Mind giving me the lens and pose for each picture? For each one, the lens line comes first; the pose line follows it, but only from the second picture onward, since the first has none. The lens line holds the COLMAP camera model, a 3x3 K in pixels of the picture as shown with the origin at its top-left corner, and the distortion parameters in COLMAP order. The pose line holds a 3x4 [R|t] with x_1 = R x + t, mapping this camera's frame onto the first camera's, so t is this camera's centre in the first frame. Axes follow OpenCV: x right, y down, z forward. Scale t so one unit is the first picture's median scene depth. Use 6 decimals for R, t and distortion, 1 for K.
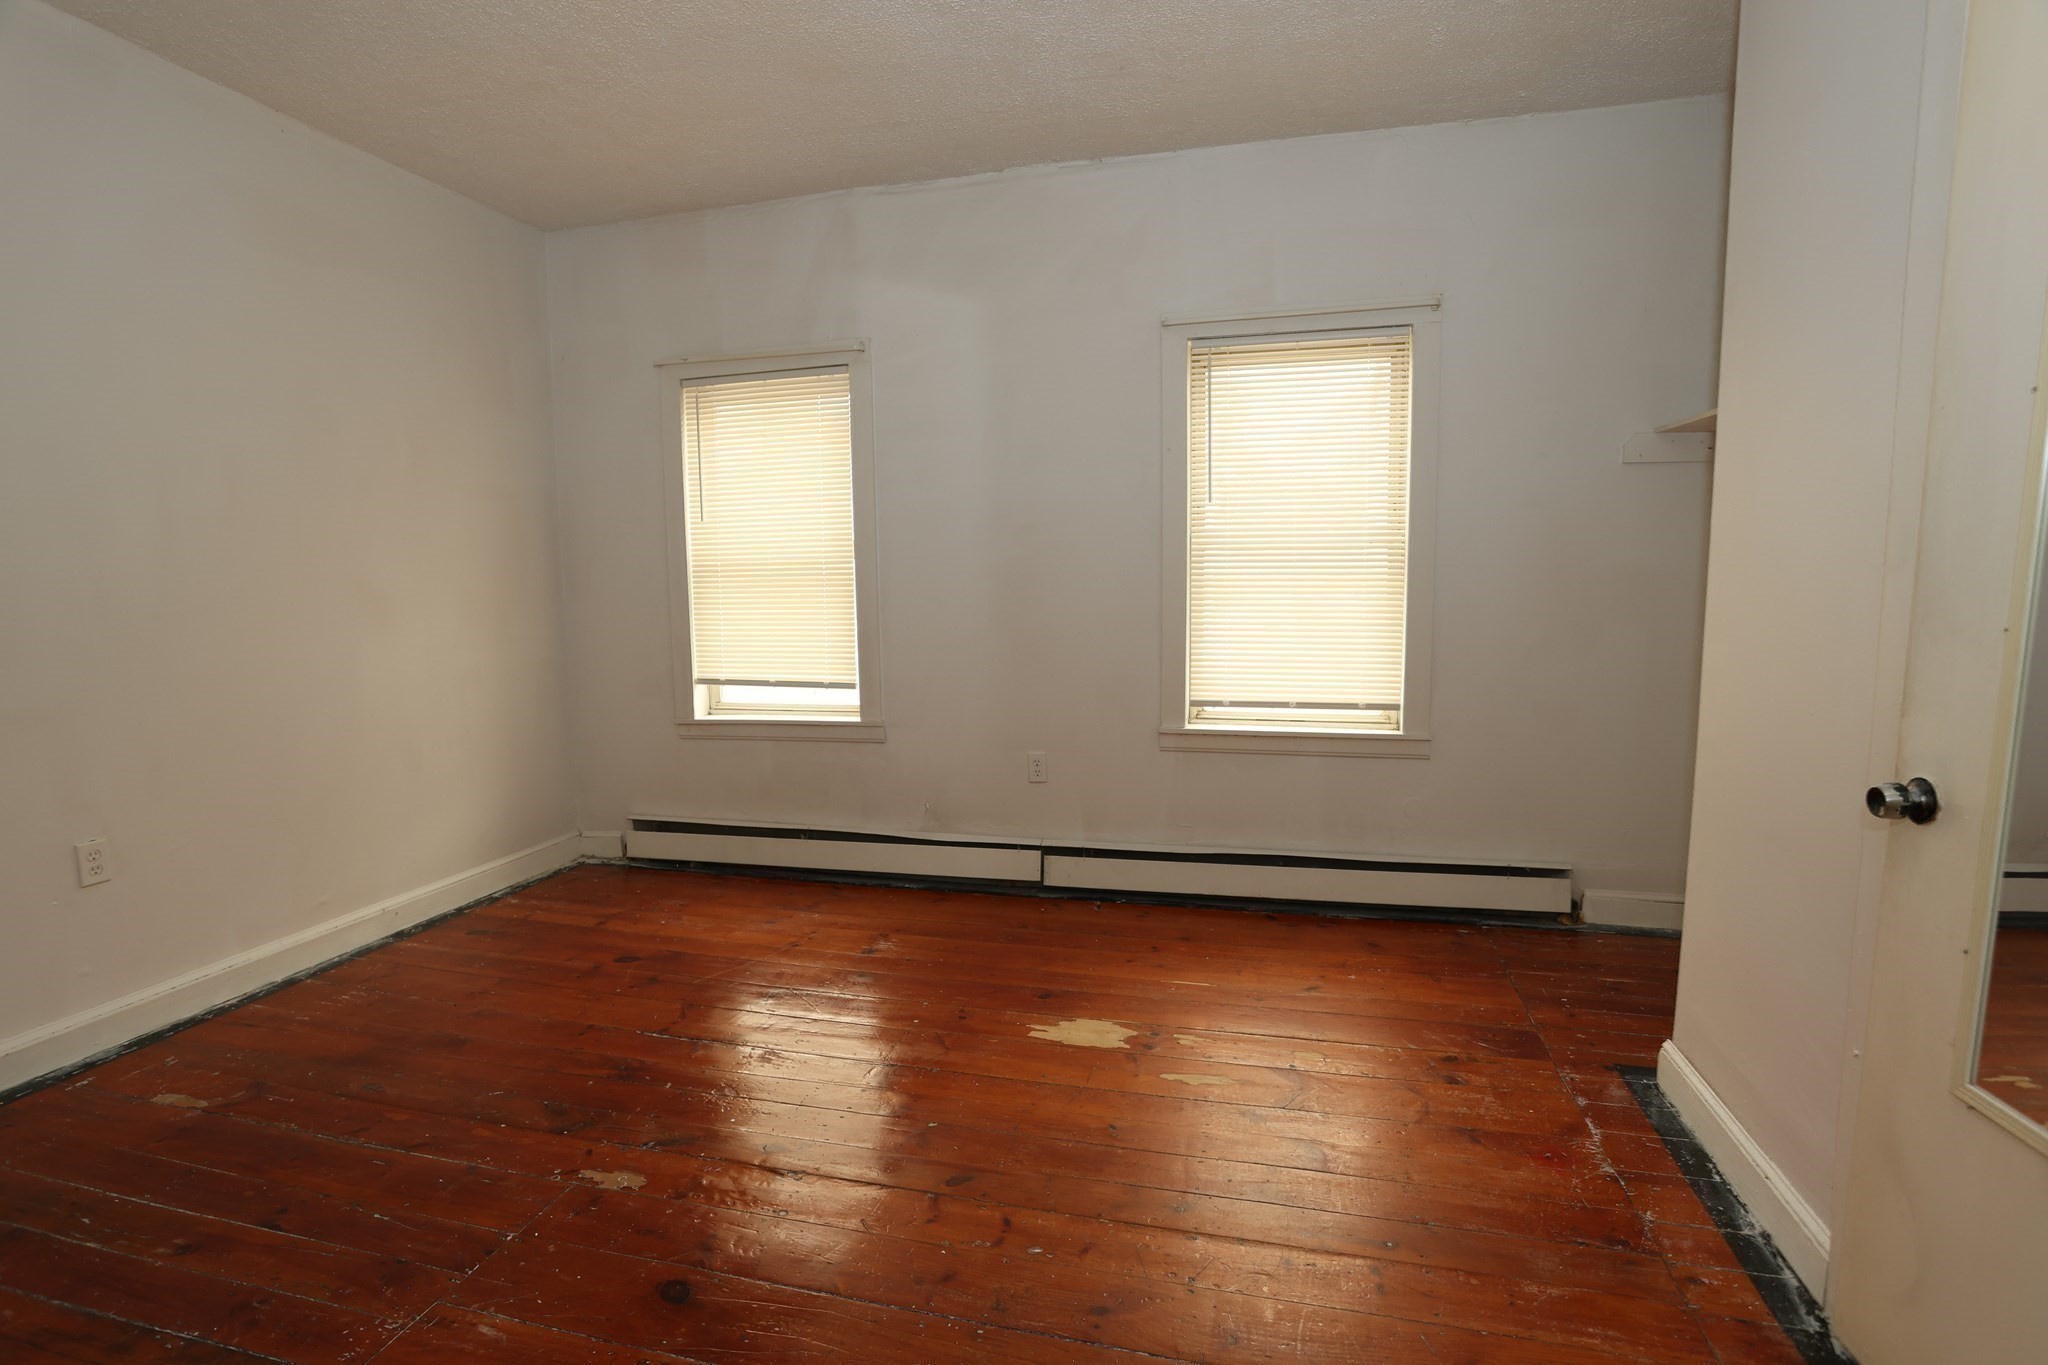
lens RADIAL K [[1015.3, 0, 1010.9], [0, 1015.3, 686.6], [0, 0, 1]] dist [-0.005224, -0.000517]
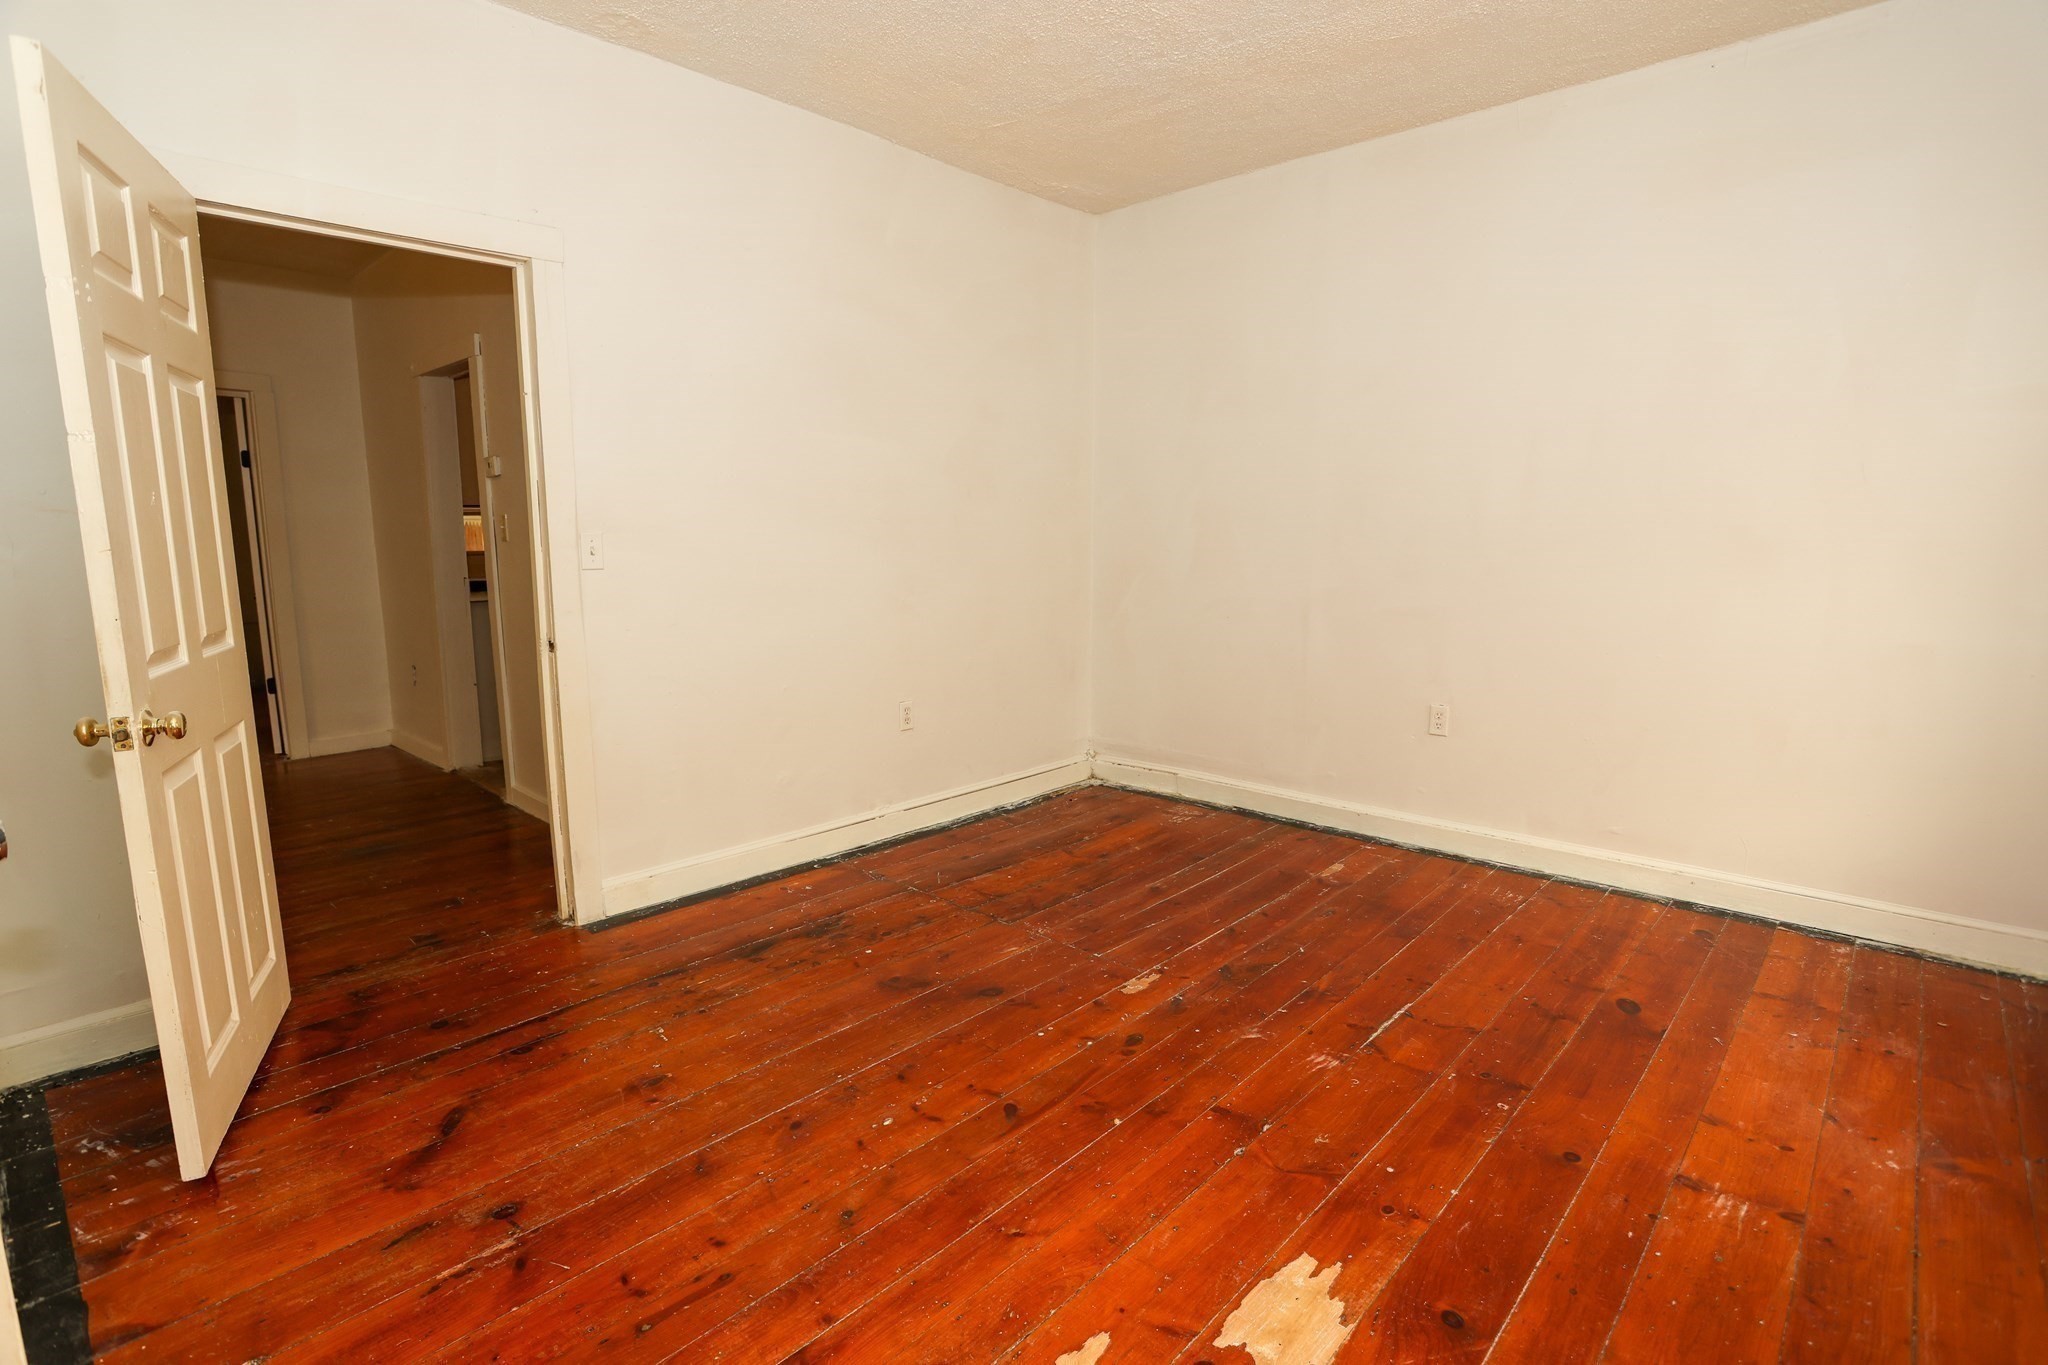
lens RADIAL K [[1015.3, 0, 1009.7], [0, 1015.3, 686.0], [0, 0, 1]] dist [-0.005224, -0.000517]
pose [[-0.470574, 0.151125, -0.869322, 0.512963], [-0.086646, 0.972547, 0.215972, -0.108250], [0.878096, 0.176954, -0.444561, 0.895905]]
